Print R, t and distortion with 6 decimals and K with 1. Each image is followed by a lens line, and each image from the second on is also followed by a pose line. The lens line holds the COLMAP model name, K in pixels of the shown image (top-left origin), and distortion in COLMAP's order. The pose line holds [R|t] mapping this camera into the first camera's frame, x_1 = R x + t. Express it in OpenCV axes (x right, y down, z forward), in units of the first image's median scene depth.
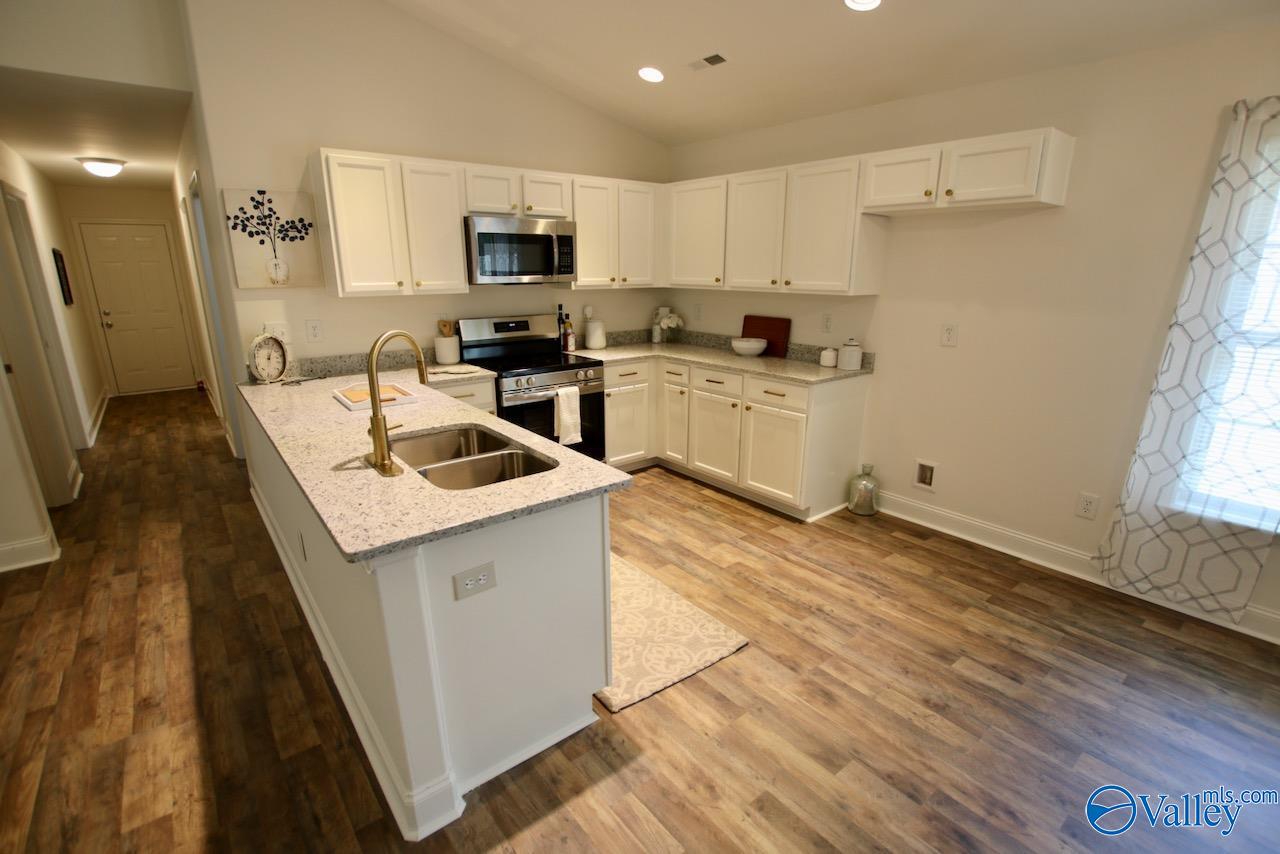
lens RADIAL K [[592.7, 0, 643.2], [0, 592.7, 436.1], [0, 0, 1]] dist [-0.034810, 0.005457]
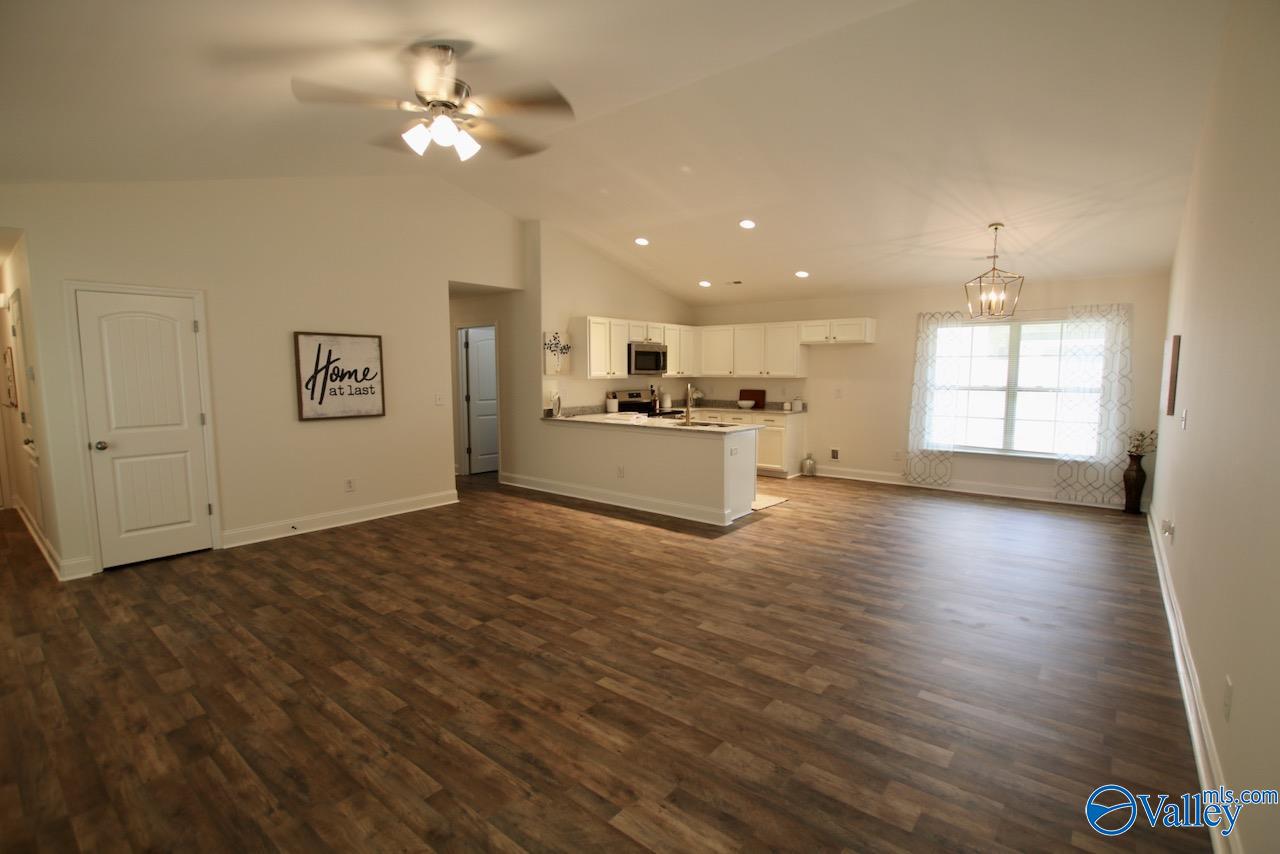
lens RADIAL K [[592.7, 0, 642.3], [0, 592.7, 435.2], [0, 0, 1]] dist [-0.034810, 0.005457]
pose [[0.978856, -0.025637, 0.202936, -0.799439], [0.059733, 0.984695, -0.163728, 0.363950], [-0.195632, 0.172388, 0.965407, -1.206690]]
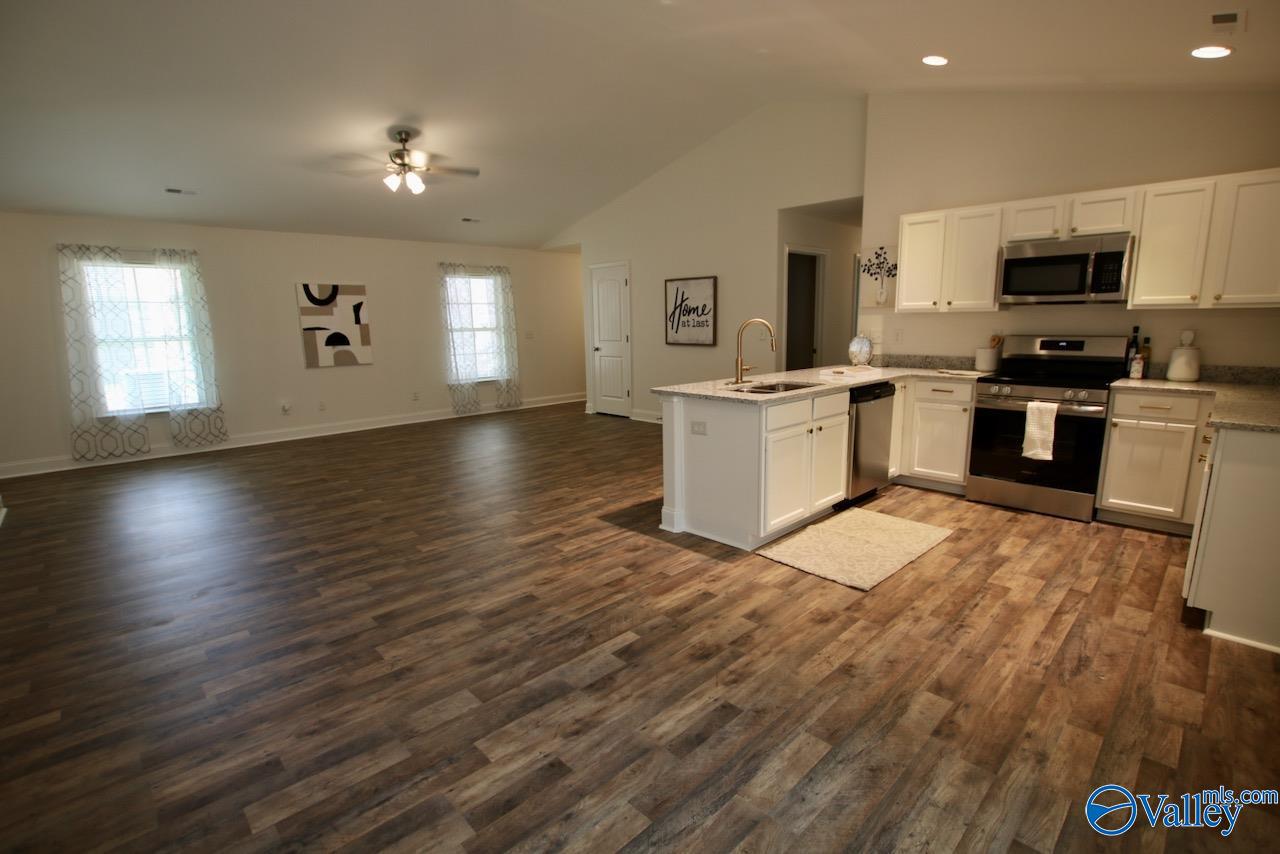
lens RADIAL K [[592.7, 0, 642.5], [0, 592.7, 433.2], [0, 0, 1]] dist [-0.034810, 0.005457]
pose [[0.090937, 0.182495, -0.978992, 0.957881], [-0.259354, 0.953482, 0.153648, -0.009002], [0.961492, 0.239933, 0.134038, 0.266607]]
